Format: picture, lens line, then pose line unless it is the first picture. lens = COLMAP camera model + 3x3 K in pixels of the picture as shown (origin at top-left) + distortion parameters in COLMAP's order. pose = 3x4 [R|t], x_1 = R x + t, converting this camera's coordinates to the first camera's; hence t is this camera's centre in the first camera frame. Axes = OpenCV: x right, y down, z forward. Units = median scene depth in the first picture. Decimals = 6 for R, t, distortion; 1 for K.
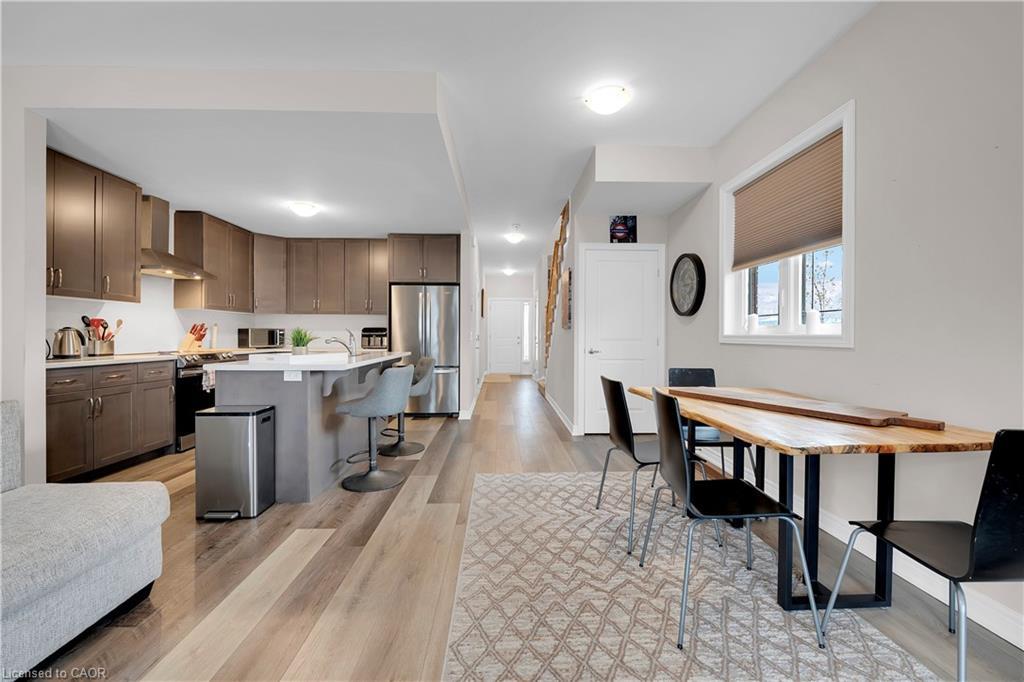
lens RADIAL K [[411.8, 0, 517.6], [0, 411.8, 337.7], [0, 0, 1]] dist [-0.004333, -0.003808]
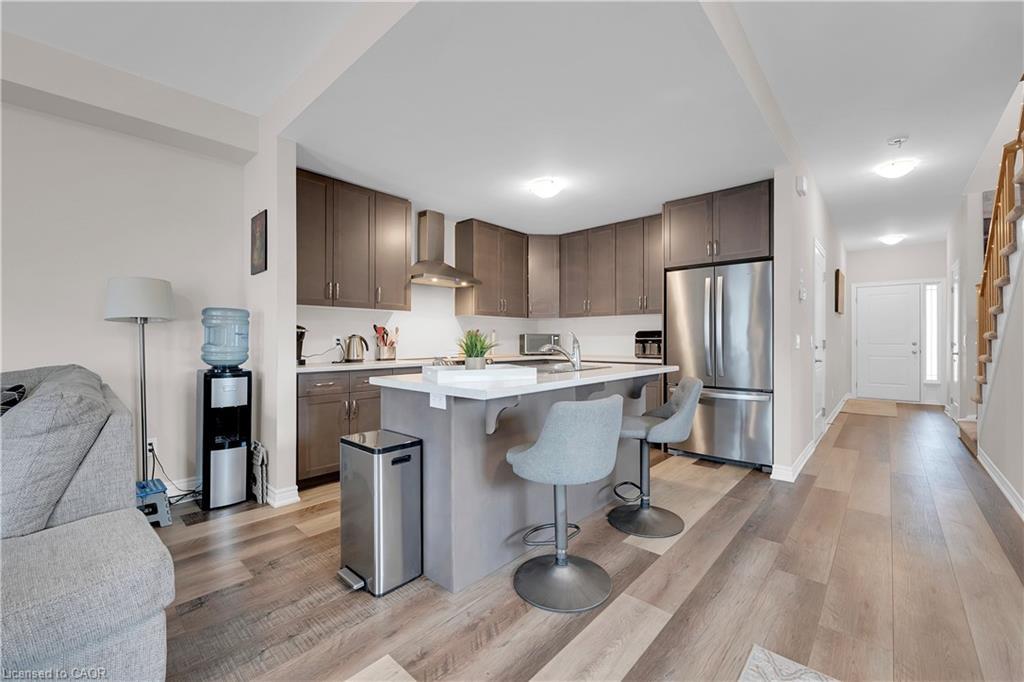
lens RADIAL K [[411.8, 0, 520.8], [0, 411.8, 340.5], [0, 0, 1]] dist [-0.004333, -0.003808]
pose [[0.715187, -0.003154, -0.698926, 0.026991], [-0.001179, 0.999983, -0.005720, -0.003230], [0.698932, 0.004915, 0.715171, 0.450672]]
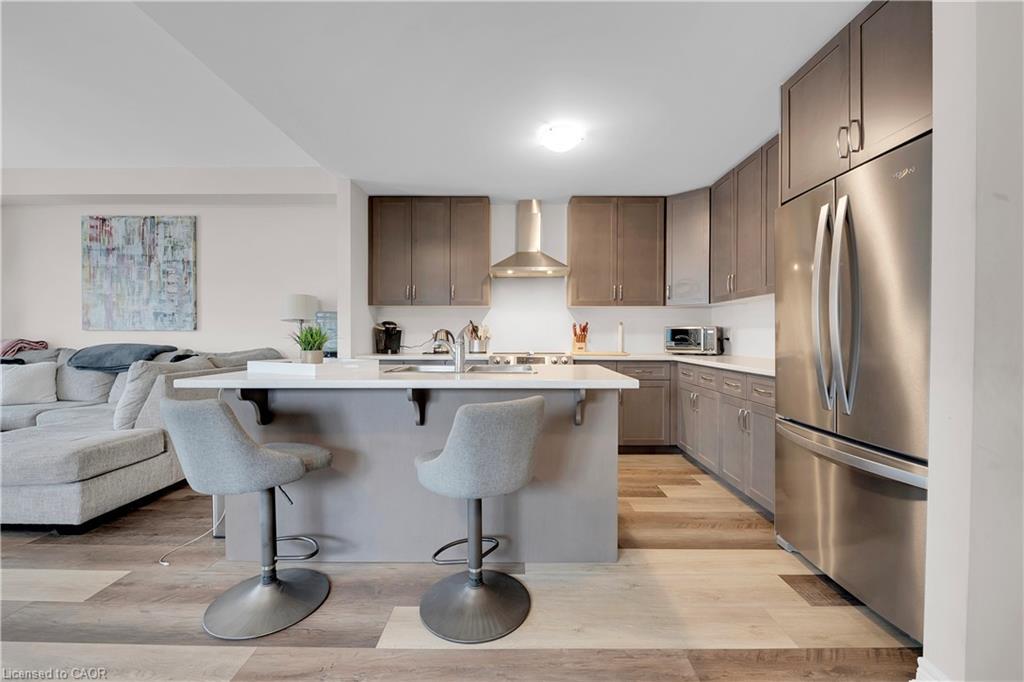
lens RADIAL K [[411.8, 0, 511.7], [0, 411.8, 334.1], [0, 0, 1]] dist [-0.004333, -0.003808]
pose [[-0.051918, -0.005853, -0.998634, 0.153118], [-0.007078, 0.999960, -0.005493, -0.005014], [0.998626, 0.006783, -0.051957, 1.155122]]
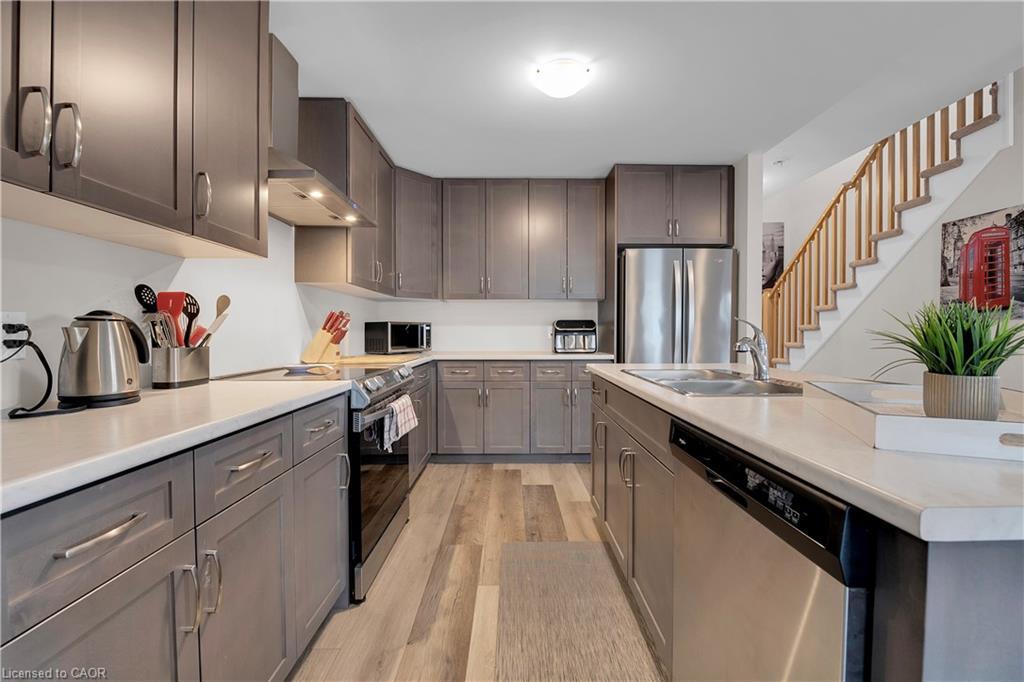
lens RADIAL K [[411.8, 0, 523.4], [0, 411.8, 333.2], [0, 0, 1]] dist [-0.004333, -0.003808]
pose [[0.999818, -0.004291, -0.018601, -0.668089], [0.004254, 0.999989, -0.002032, -0.004726], [0.018609, 0.001952, 0.999825, 0.595704]]
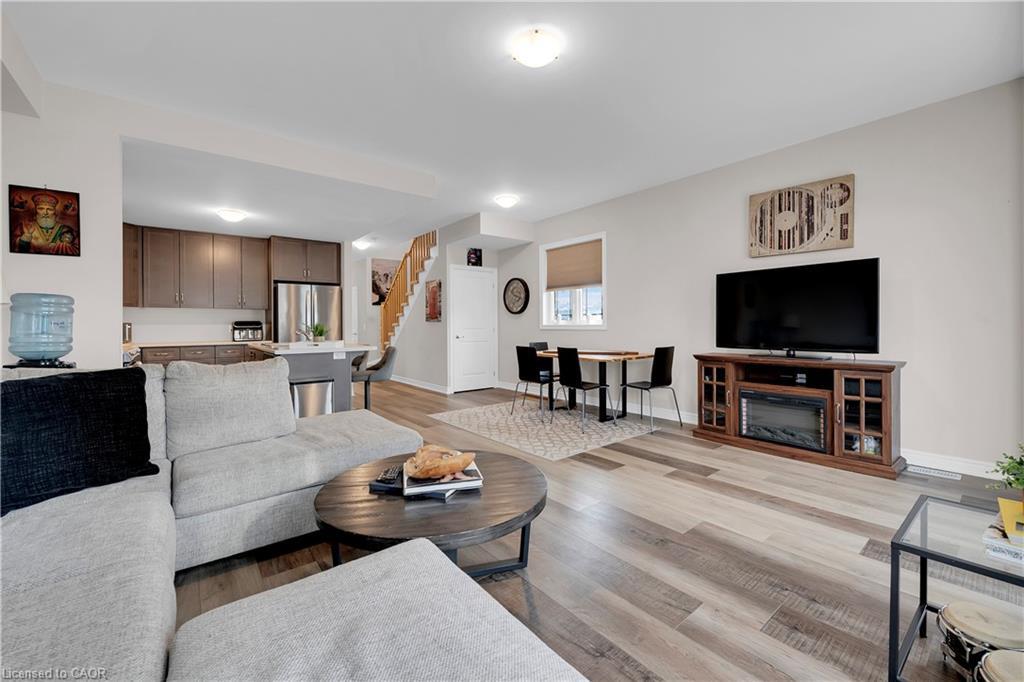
lens RADIAL K [[411.8, 0, 516.0], [0, 411.8, 328.4], [0, 0, 1]] dist [-0.004333, -0.003808]
pose [[0.803025, -0.014976, 0.595758, -0.680564], [0.014532, 0.999879, 0.005547, -0.002164], [-0.595769, 0.004203, 0.803145, -0.419335]]
